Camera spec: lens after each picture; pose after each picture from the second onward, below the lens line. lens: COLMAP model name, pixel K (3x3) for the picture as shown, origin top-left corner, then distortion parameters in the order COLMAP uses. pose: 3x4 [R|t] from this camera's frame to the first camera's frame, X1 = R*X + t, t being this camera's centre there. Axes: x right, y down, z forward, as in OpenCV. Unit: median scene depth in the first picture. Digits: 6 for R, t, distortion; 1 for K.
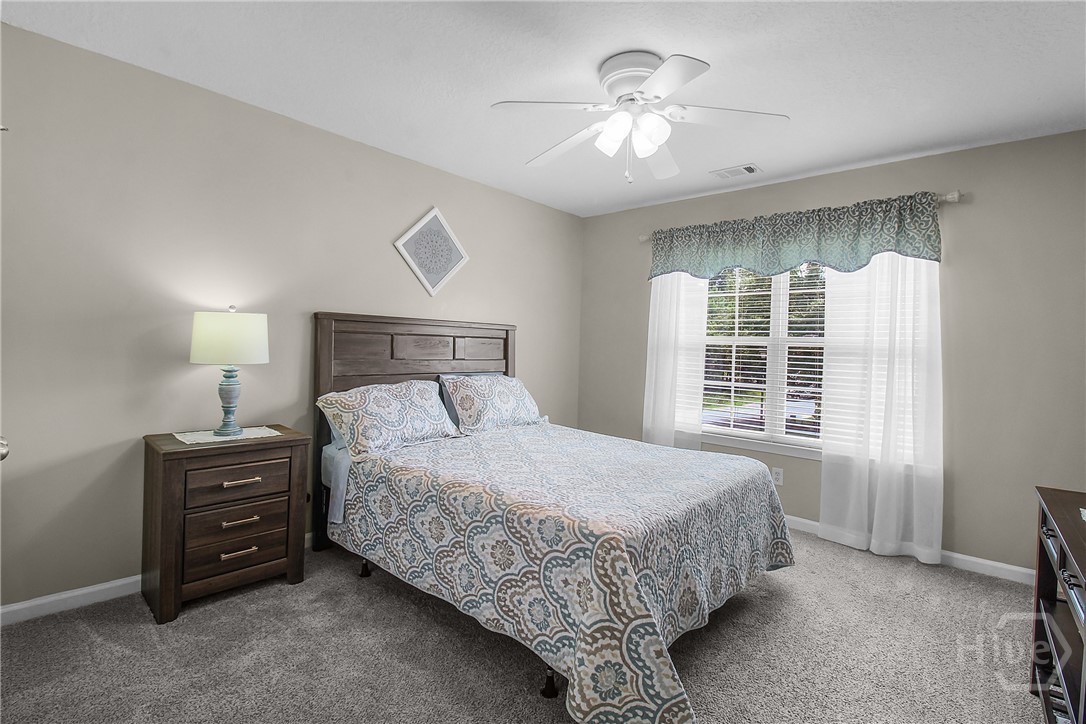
lens RADIAL K [[520.7, 0, 553.4], [0, 520.7, 346.0], [0, 0, 1]] dist [0.000264, -0.018752]
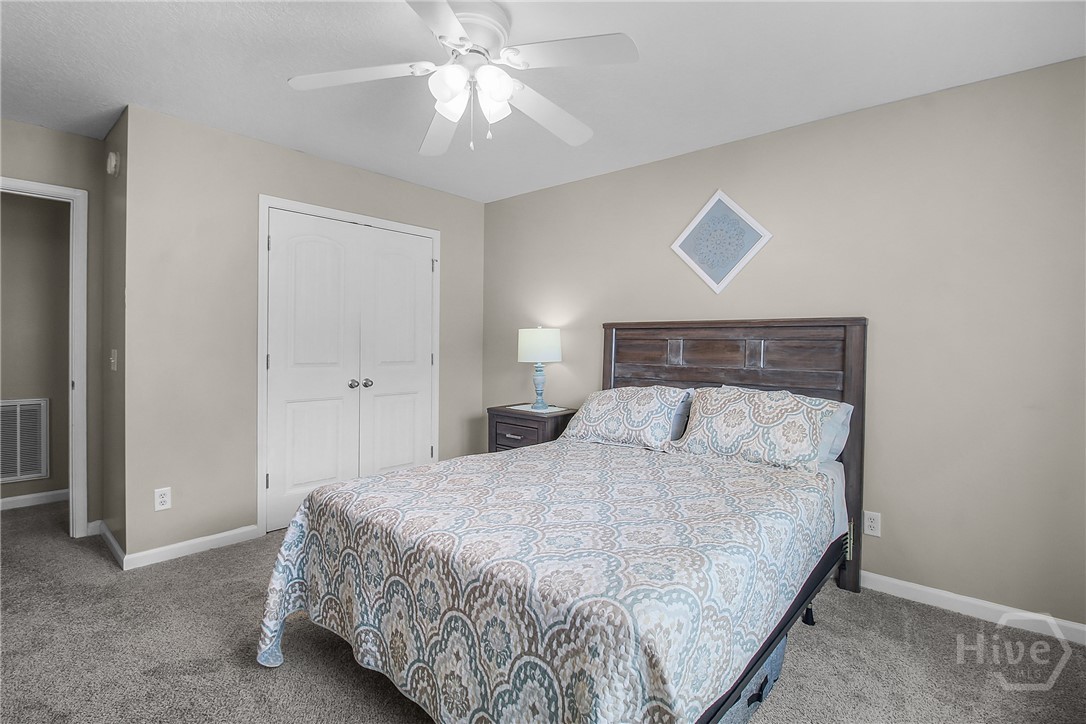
lens RADIAL K [[519.2, 0, 539.4], [0, 519.2, 346.9], [0, 0, 1]] dist [0.001630, 0.000143]
pose [[-0.025203, -0.028451, -0.999277, 0.652068], [-0.014321, 0.999503, -0.028097, 0.022625], [0.999580, 0.013603, -0.025598, 0.745783]]
